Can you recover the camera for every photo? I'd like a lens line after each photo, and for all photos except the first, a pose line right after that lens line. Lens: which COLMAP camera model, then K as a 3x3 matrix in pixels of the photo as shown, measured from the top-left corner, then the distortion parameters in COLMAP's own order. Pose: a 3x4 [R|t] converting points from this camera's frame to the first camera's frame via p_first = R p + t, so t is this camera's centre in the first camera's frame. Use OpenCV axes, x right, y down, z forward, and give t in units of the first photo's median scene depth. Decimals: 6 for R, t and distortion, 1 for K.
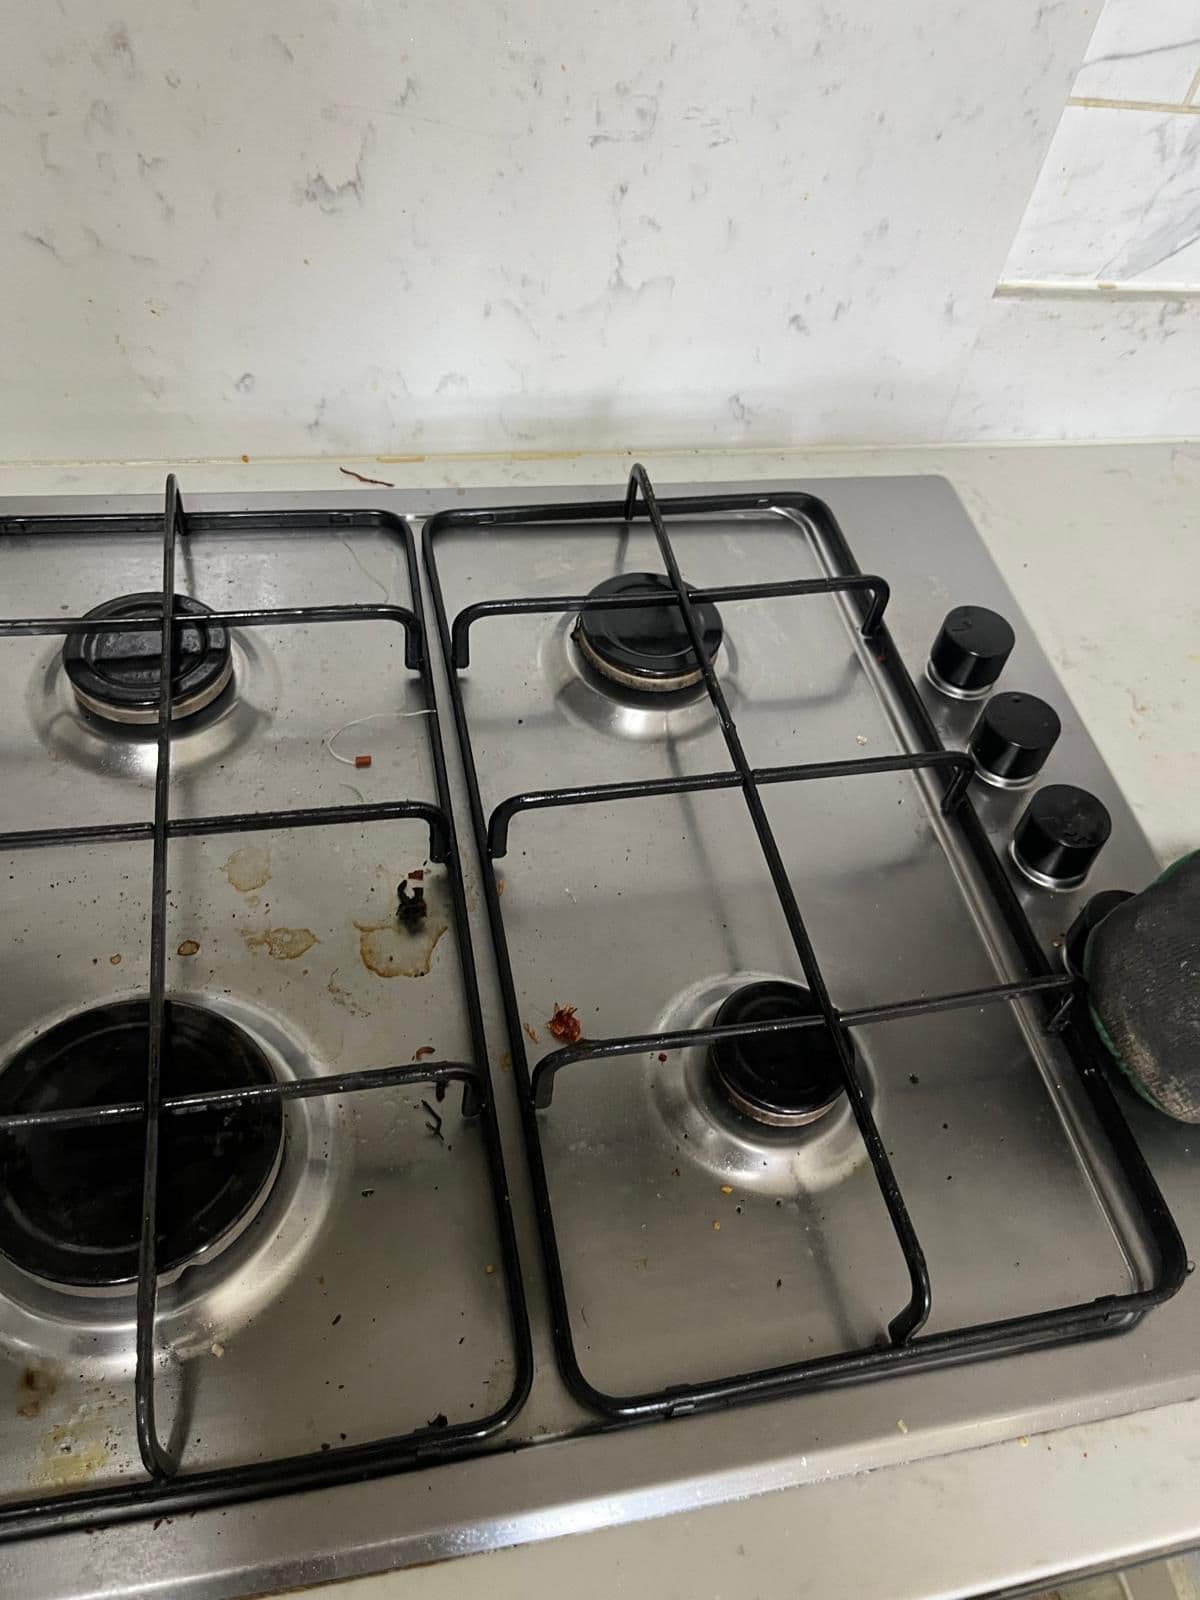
lens RADIAL K [[1235.0, 0, 621.0], [0, 1235.0, 774.6], [0, 0, 1]] dist [0.051738, -0.073313]
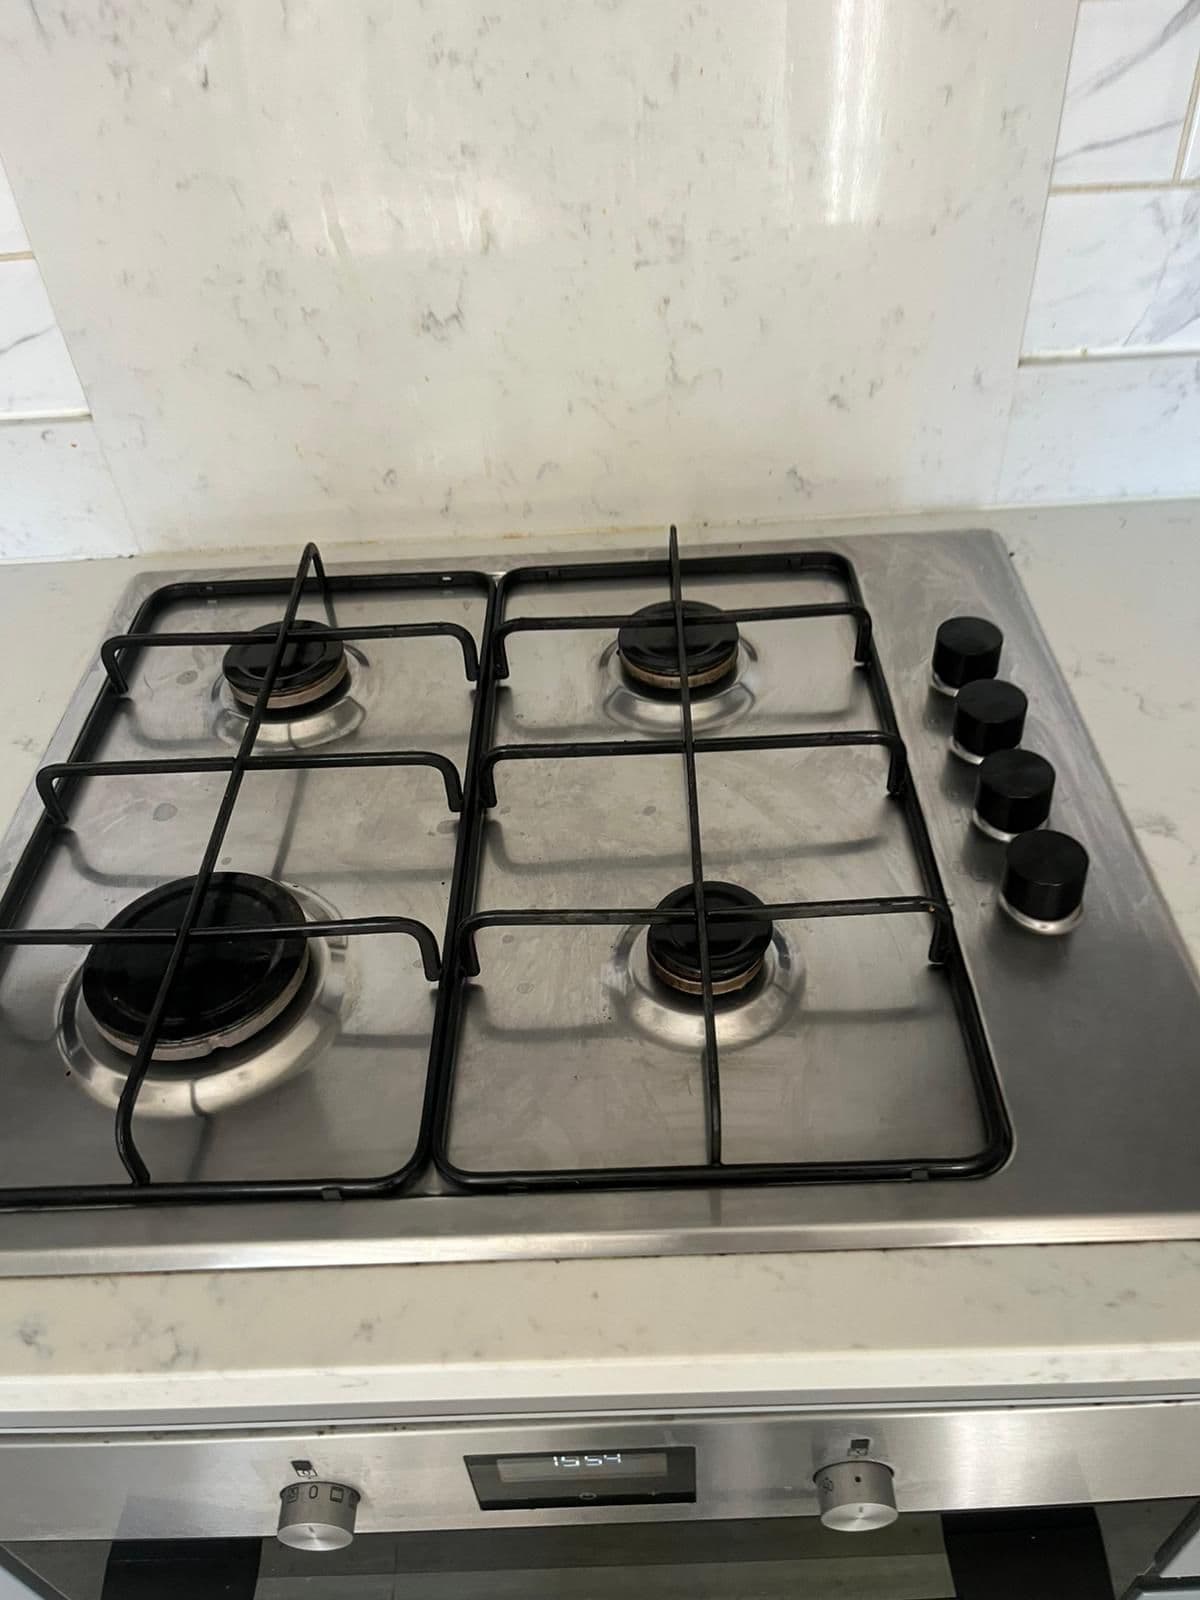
lens RADIAL K [[1235.0, 0, 606.5], [0, 1235.0, 803.1], [0, 0, 1]] dist [0.051738, -0.073313]
pose [[0.963497, -0.003060, -0.267701, 0.265622], [-0.035346, 0.989727, -0.138530, 0.196270], [0.265375, 0.142935, 0.953491, -0.130533]]
